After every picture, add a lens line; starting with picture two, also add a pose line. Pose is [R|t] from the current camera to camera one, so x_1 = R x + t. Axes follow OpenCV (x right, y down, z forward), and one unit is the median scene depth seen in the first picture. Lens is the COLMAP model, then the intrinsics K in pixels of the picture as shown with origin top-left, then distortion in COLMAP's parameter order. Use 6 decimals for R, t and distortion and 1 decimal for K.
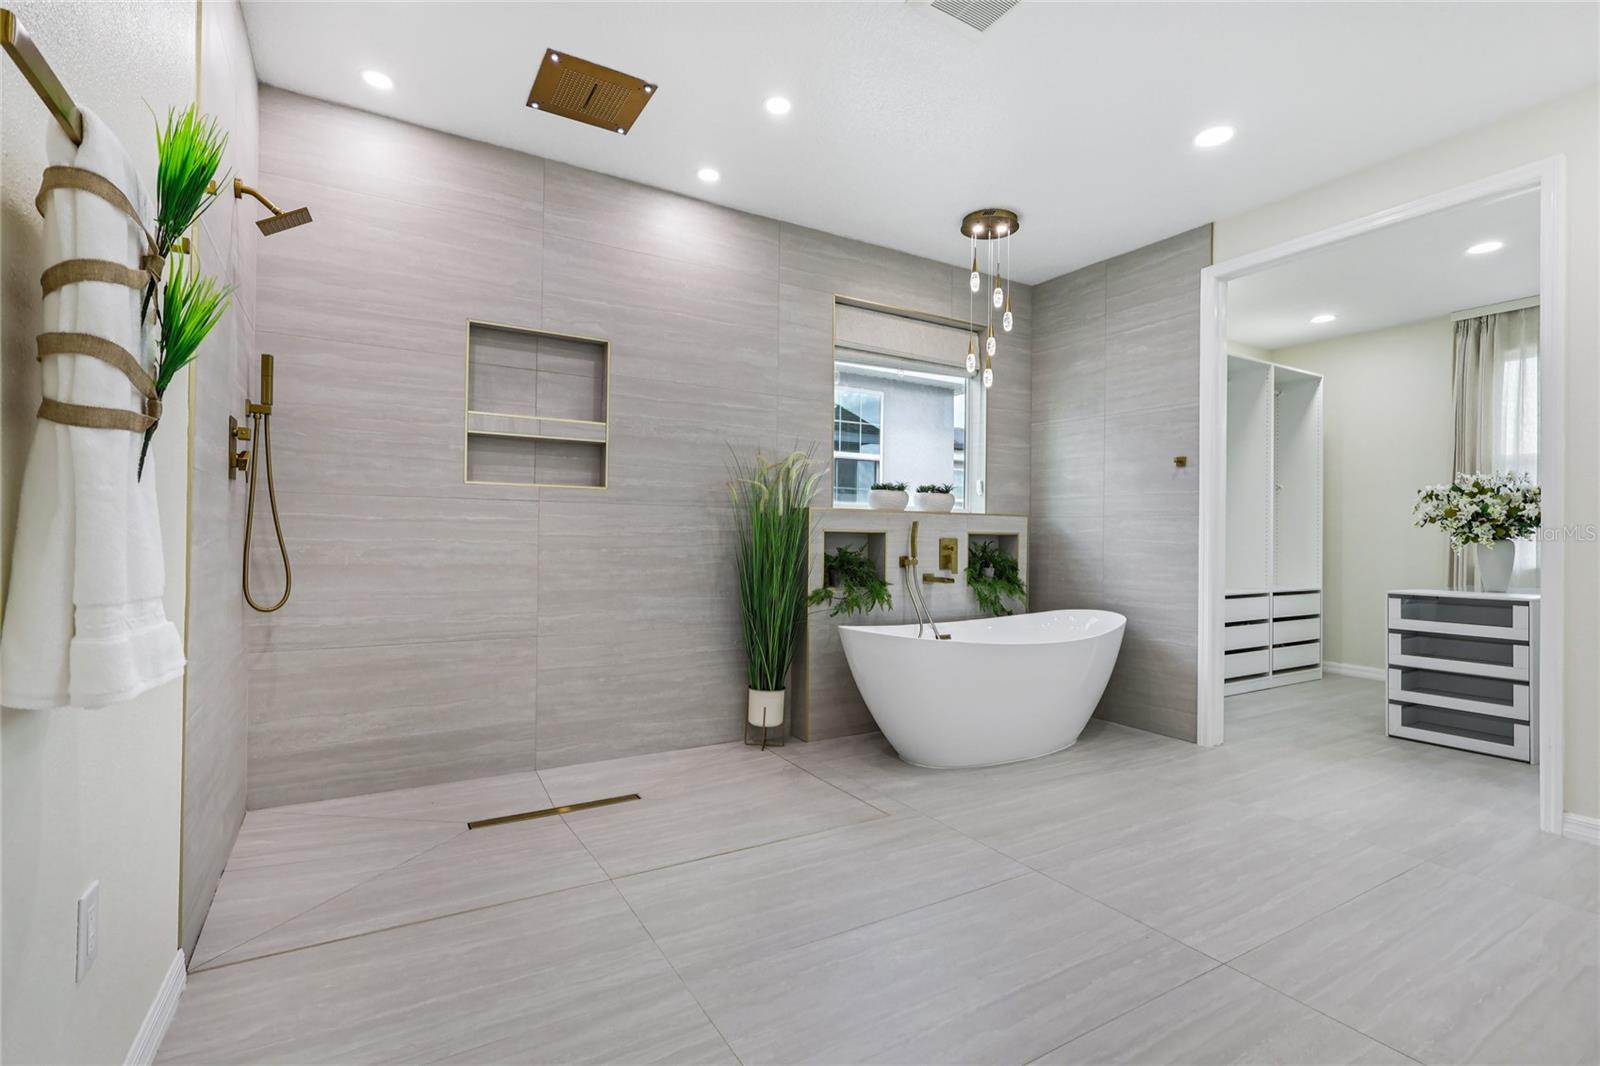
lens RADIAL K [[749.9, 0, 803.5], [0, 749.9, 532.7], [0, 0, 1]] dist [-0.003990, 0.003206]
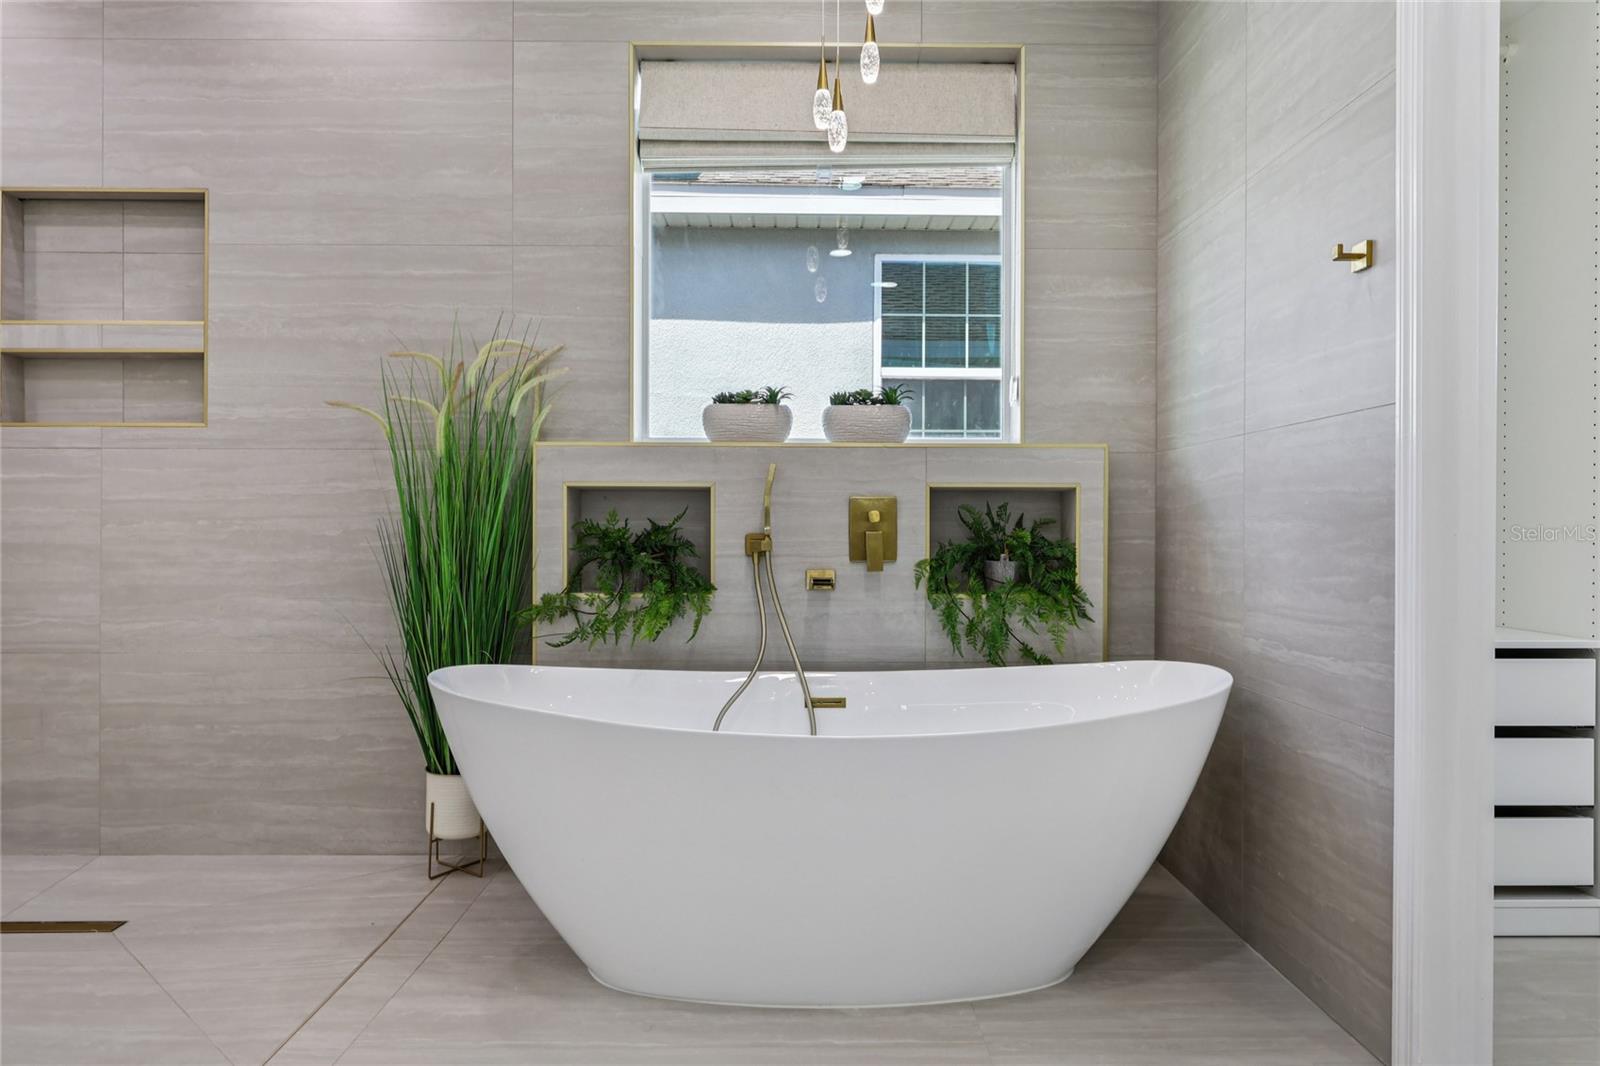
lens RADIAL K [[988.3, 0, 799.4], [0, 988.3, 535.4], [0, 0, 1]] dist [0.002889, 0.001708]
pose [[0.860298, -0.007134, -0.509741, 0.564668], [0.010736, 0.999934, 0.004124, 0.034250], [0.509678, -0.009021, 0.860318, 0.512340]]
